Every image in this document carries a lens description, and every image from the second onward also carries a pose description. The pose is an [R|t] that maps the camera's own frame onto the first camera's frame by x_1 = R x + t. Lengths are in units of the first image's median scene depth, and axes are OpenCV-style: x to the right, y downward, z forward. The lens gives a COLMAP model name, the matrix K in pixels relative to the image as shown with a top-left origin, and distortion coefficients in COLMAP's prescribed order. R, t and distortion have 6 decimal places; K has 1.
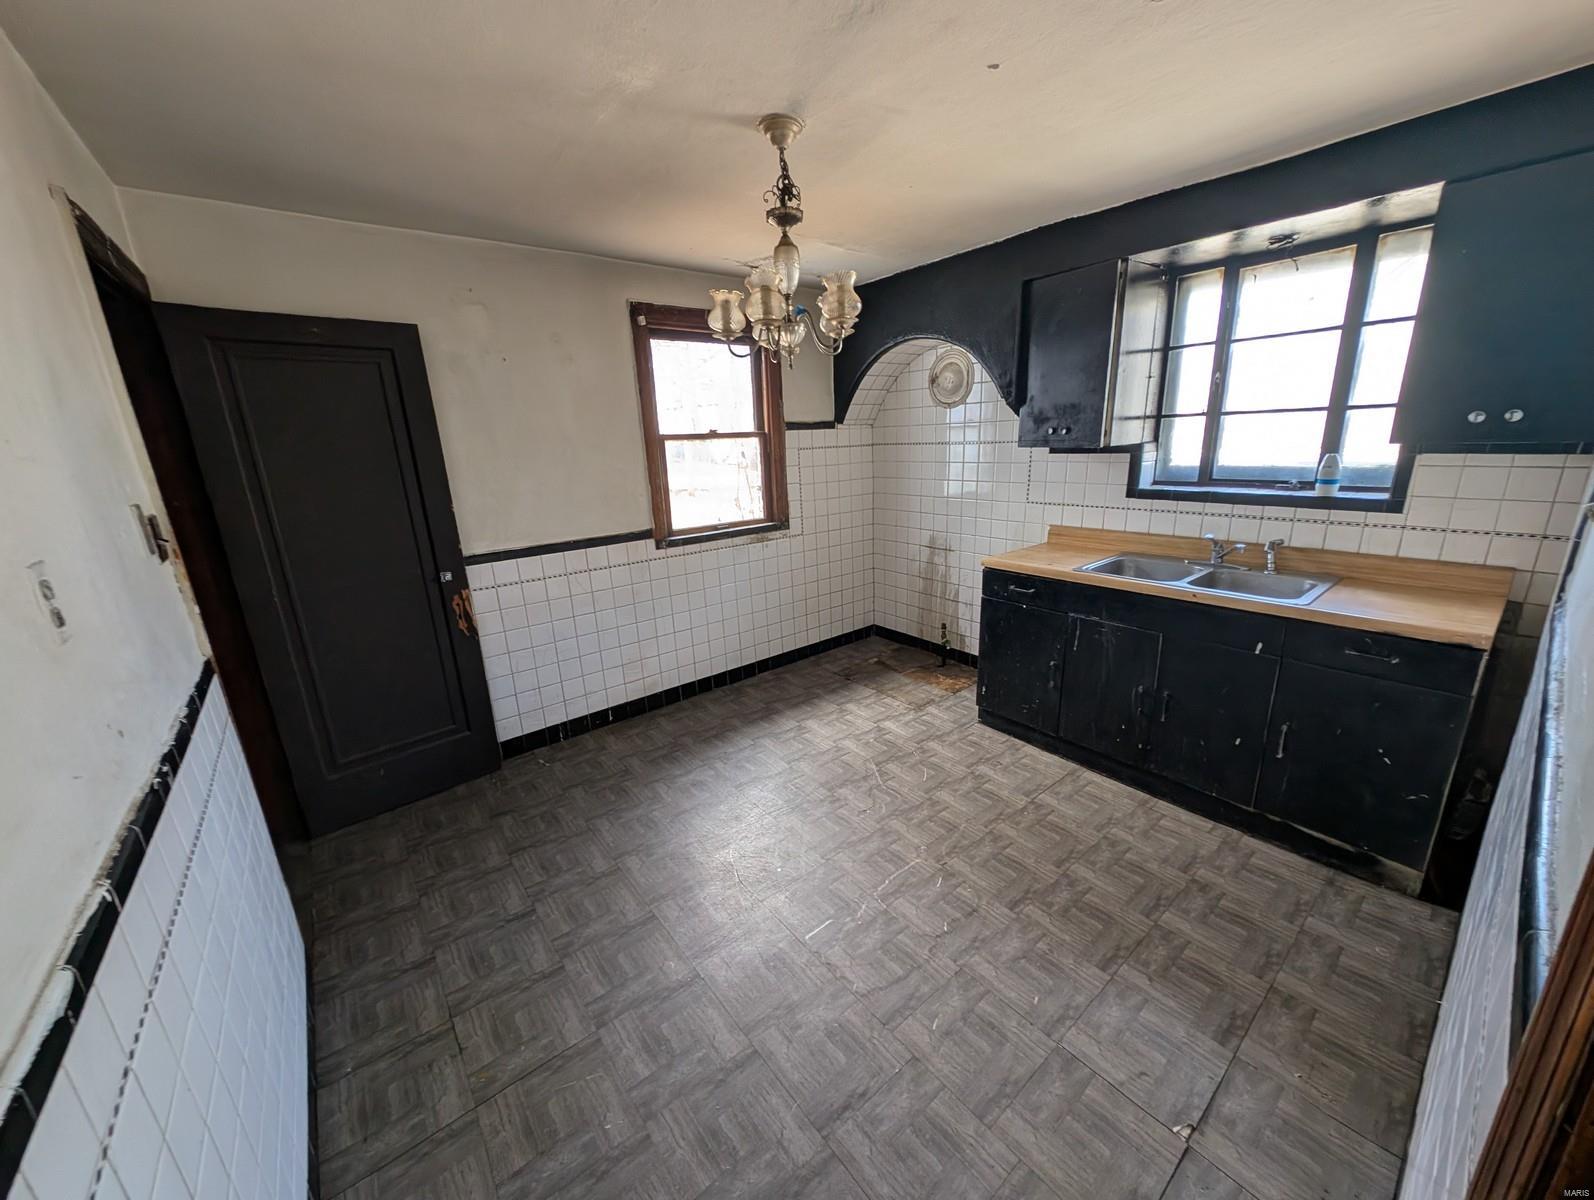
lens RADIAL K [[594.0, 0, 805.0], [0, 594.0, 599.0], [0, 0, 1]] dist [0.007672, -0.003297]
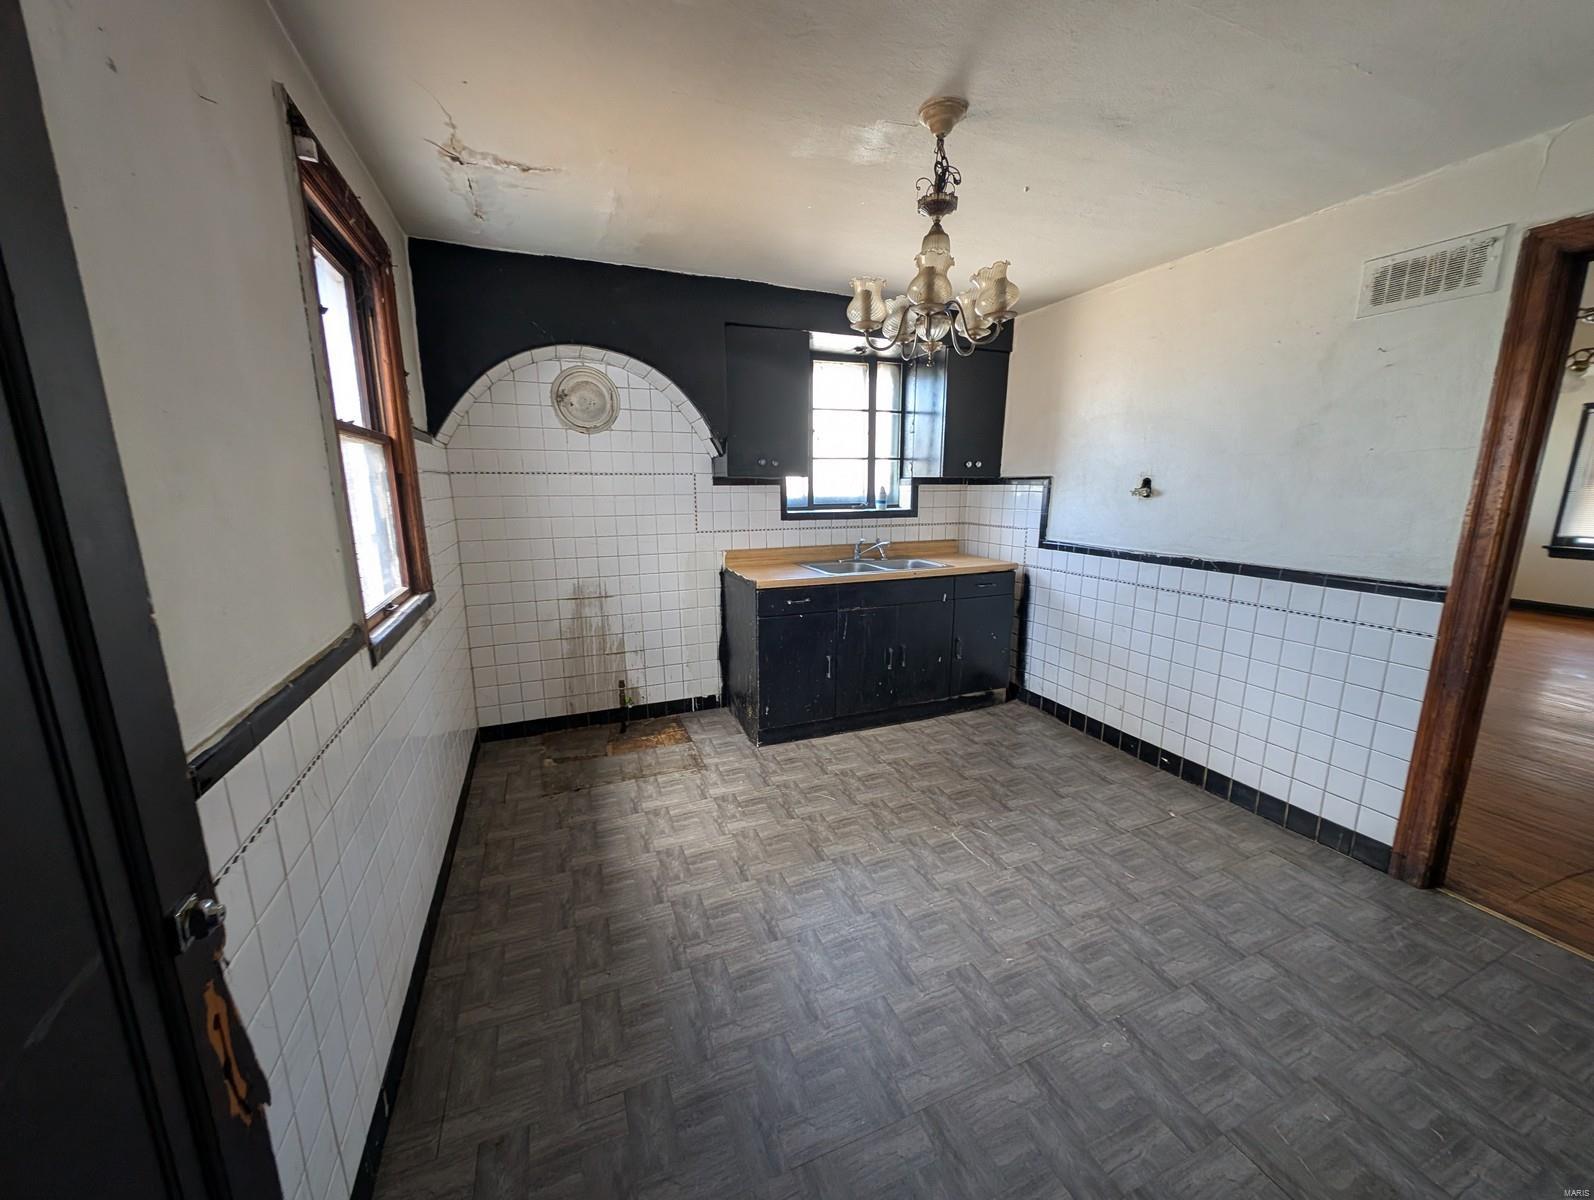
lens RADIAL K [[594.0, 0, 798.6], [0, 594.0, 596.9], [0, 0, 1]] dist [0.007672, -0.003297]
pose [[0.284207, -0.146937, 0.947437, -0.607866], [0.248014, 0.965819, 0.075390, -0.095308], [-0.926129, 0.213551, 0.310935, 0.584619]]
